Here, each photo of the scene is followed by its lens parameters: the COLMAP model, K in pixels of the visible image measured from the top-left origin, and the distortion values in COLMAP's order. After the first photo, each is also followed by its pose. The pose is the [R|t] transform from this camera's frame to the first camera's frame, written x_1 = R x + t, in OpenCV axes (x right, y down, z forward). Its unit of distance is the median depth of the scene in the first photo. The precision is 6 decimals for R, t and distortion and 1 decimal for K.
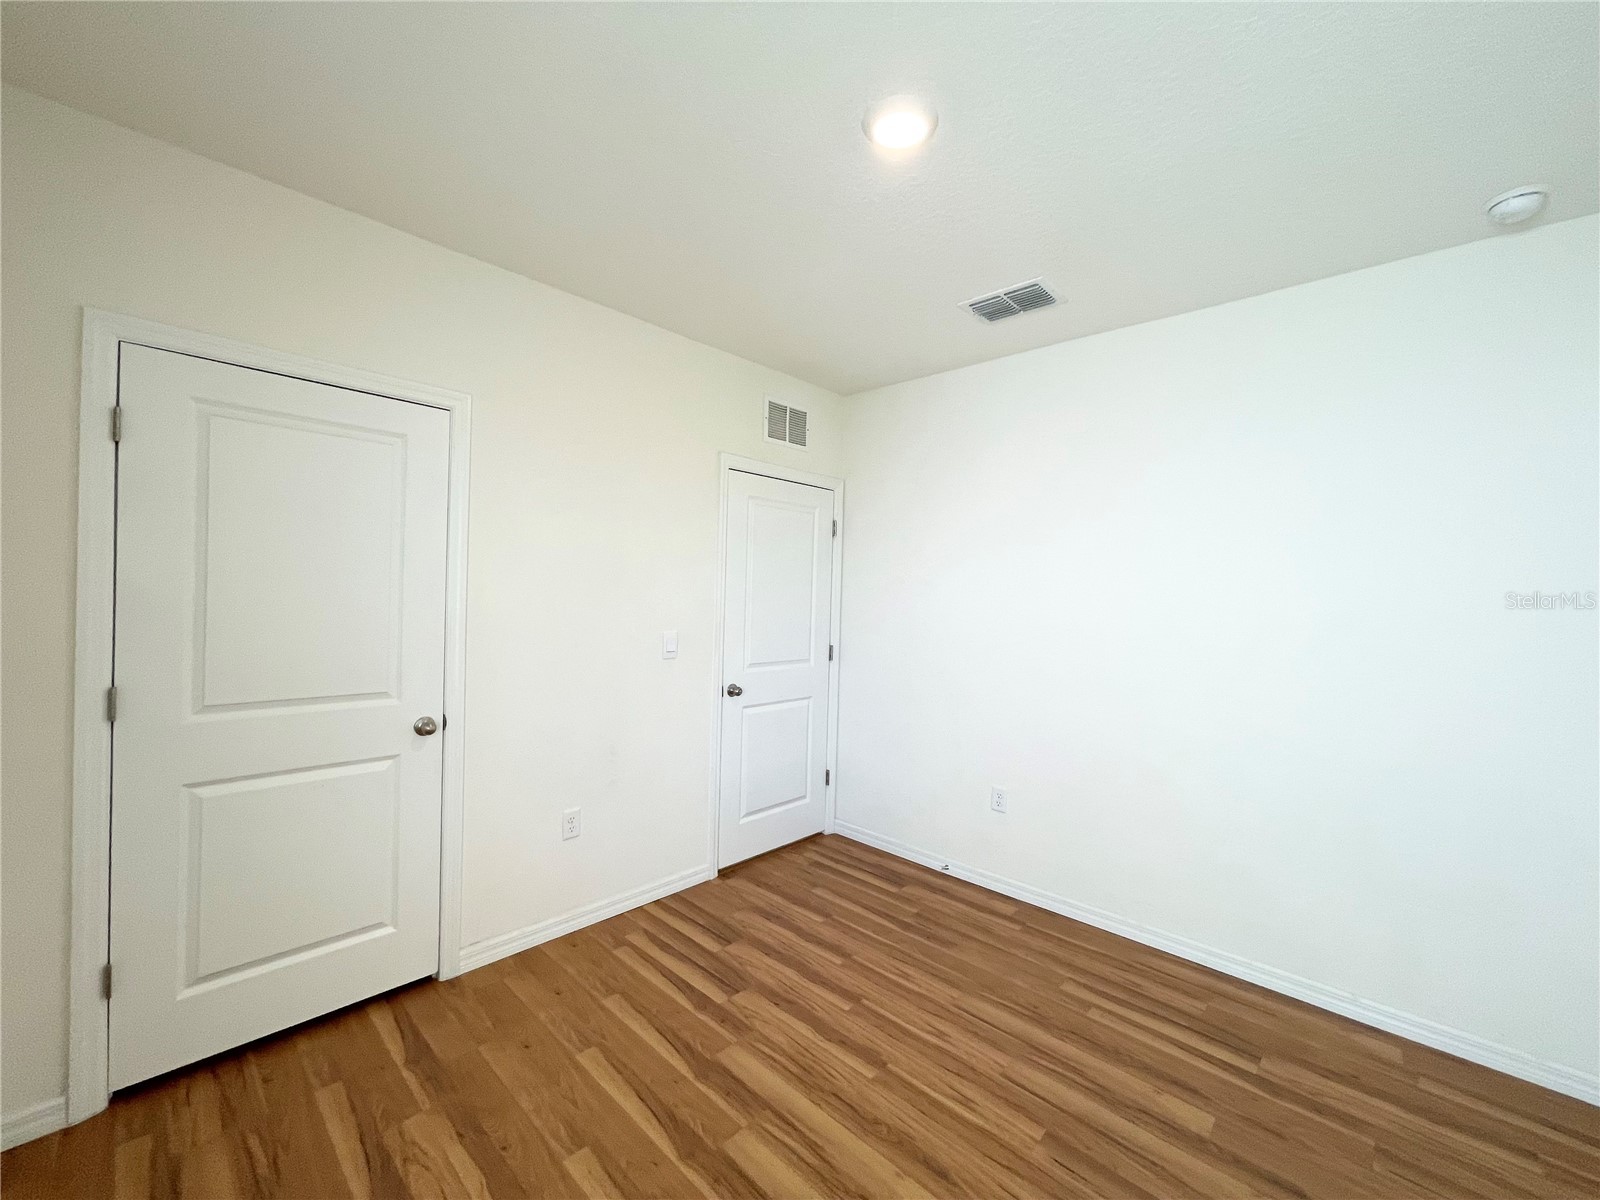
lens RADIAL K [[646.2, 0, 795.2], [0, 646.2, 604.3], [0, 0, 1]] dist [-0.003616, 0.001387]
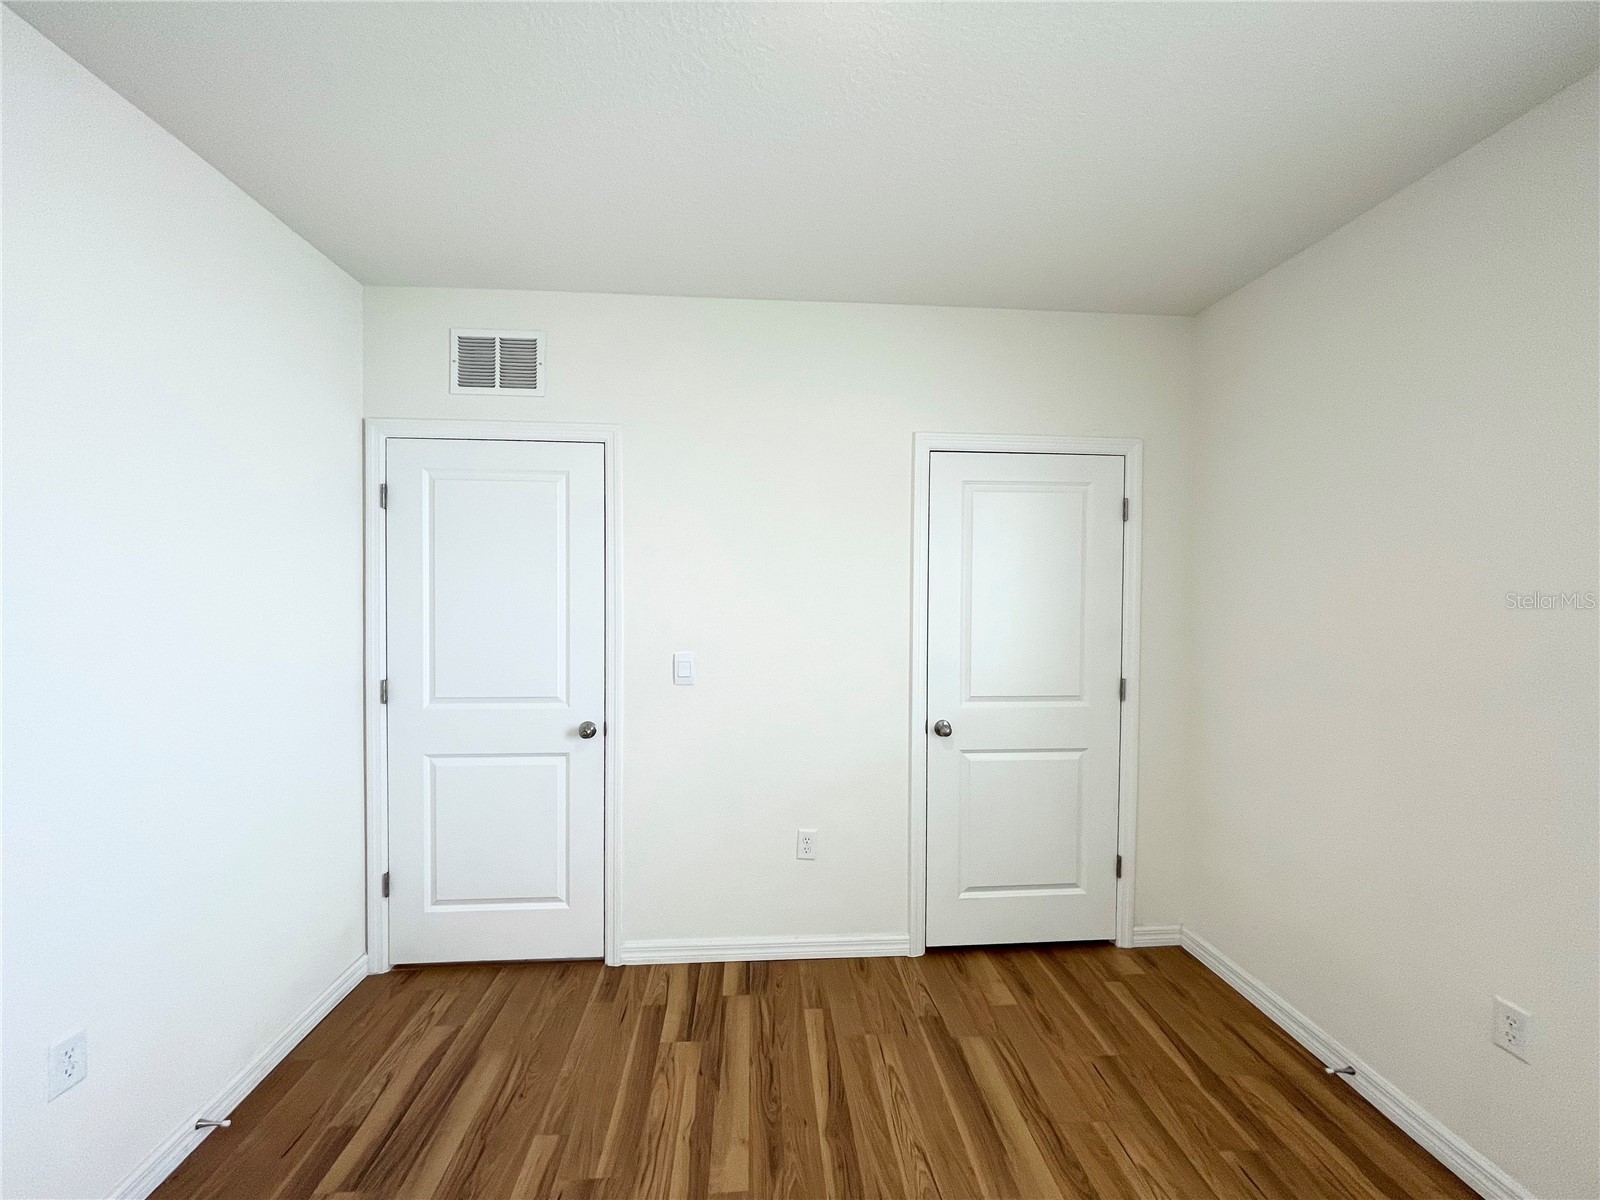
lens RADIAL K [[646.2, 0, 795.2], [0, 646.2, 604.3], [0, 0, 1]] dist [-0.003616, 0.001387]
pose [[0.744545, 0.000591, -0.667572, 0.387782], [0.000444, 0.999999, 0.001380, -0.027191], [0.667572, -0.001324, 0.744544, 0.368459]]
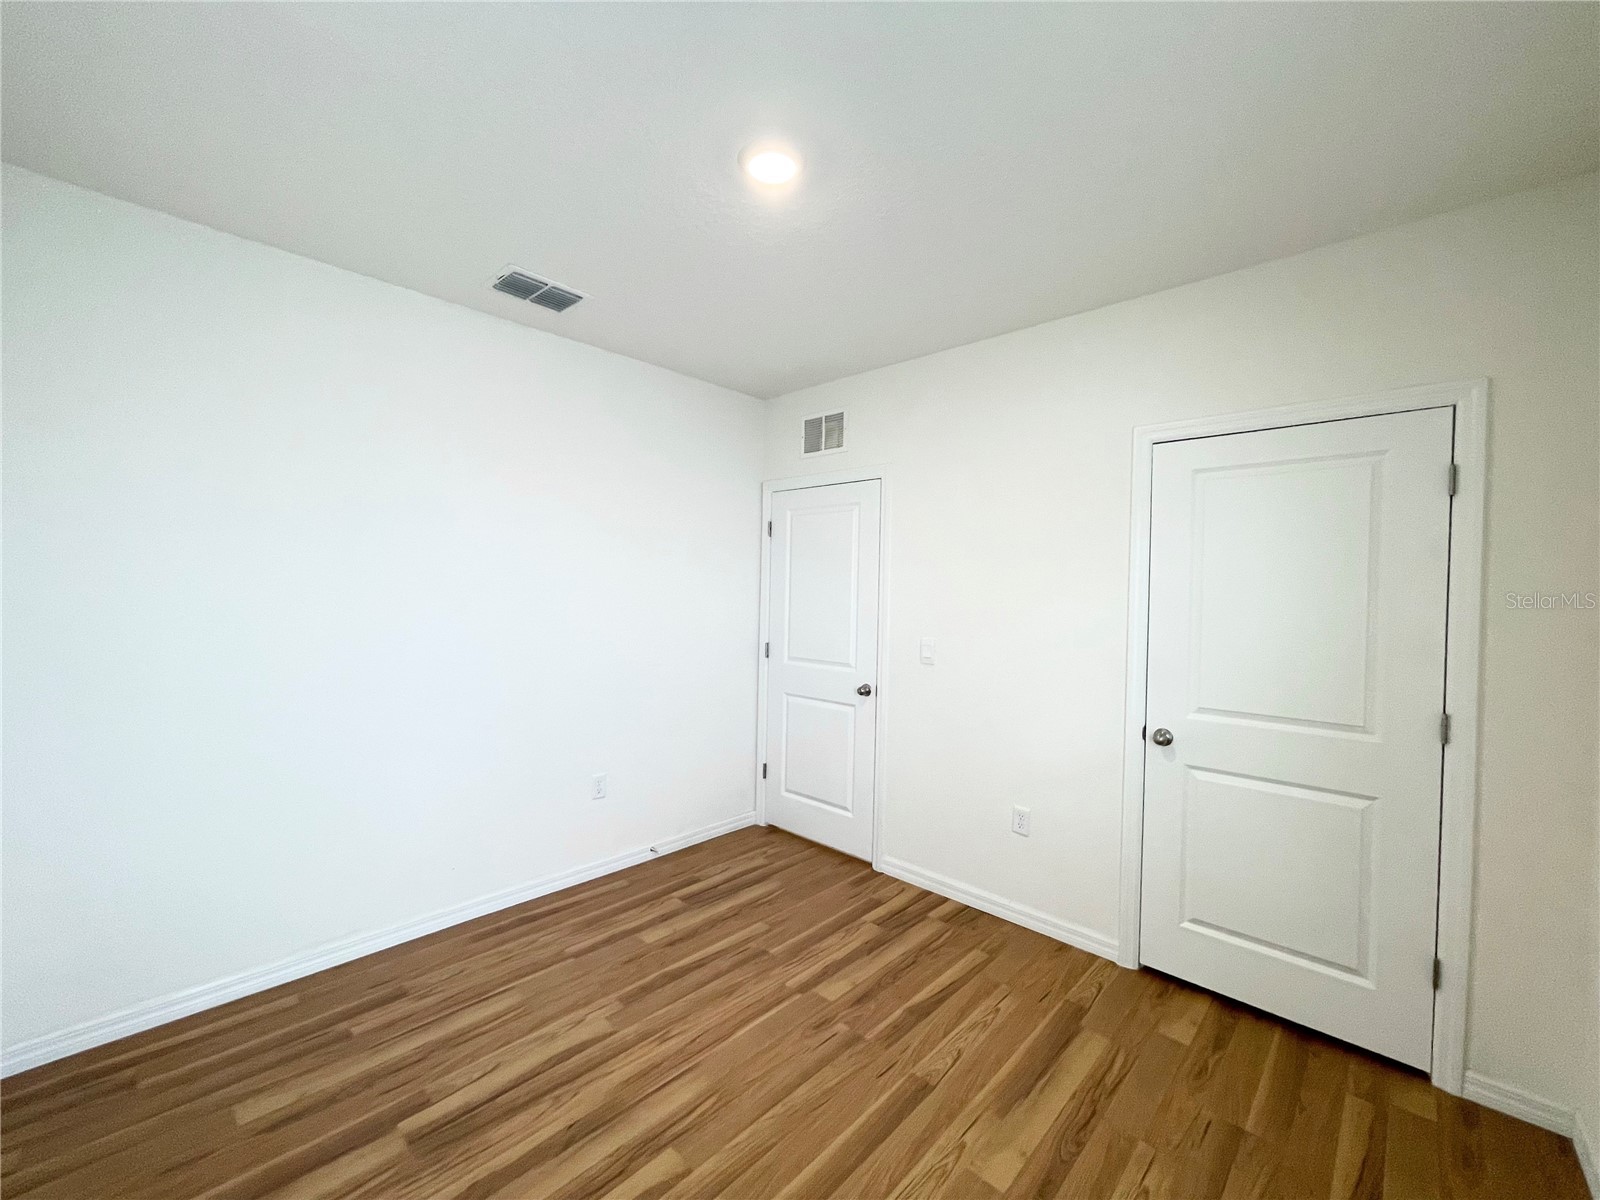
lens RADIAL K [[646.2, 0, 795.2], [0, 646.2, 604.3], [0, 0, 1]] dist [-0.003616, 0.001387]
pose [[0.006112, 0.002406, -0.999978, 0.838776], [-0.030699, 0.999526, 0.002217, -0.011261], [0.999510, 0.030685, 0.006183, 0.733705]]
